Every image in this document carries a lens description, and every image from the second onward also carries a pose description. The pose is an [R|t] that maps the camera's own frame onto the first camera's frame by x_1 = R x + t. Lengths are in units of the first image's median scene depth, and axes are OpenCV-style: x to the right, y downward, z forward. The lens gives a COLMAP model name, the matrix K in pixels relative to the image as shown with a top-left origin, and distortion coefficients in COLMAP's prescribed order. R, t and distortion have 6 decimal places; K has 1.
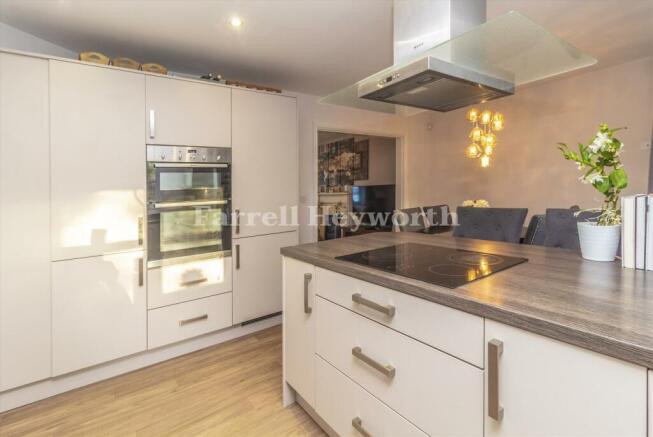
lens RADIAL K [[312.9, 0, 326.6], [0, 312.9, 200.9], [0, 0, 1]] dist [-0.001425, -0.000408]
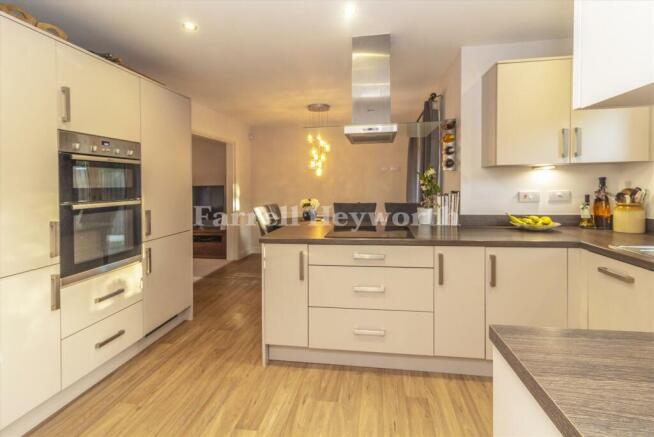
lens RADIAL K [[313.4, 0, 327.1], [0, 313.4, 200.9], [0, 0, 1]] dist [-0.001425, -0.000408]
pose [[0.694884, -0.007443, 0.719083, -0.649260], [0.010613, 0.999944, 0.000094, 0.006958], [-0.719043, 0.007566, 0.694924, -0.030311]]
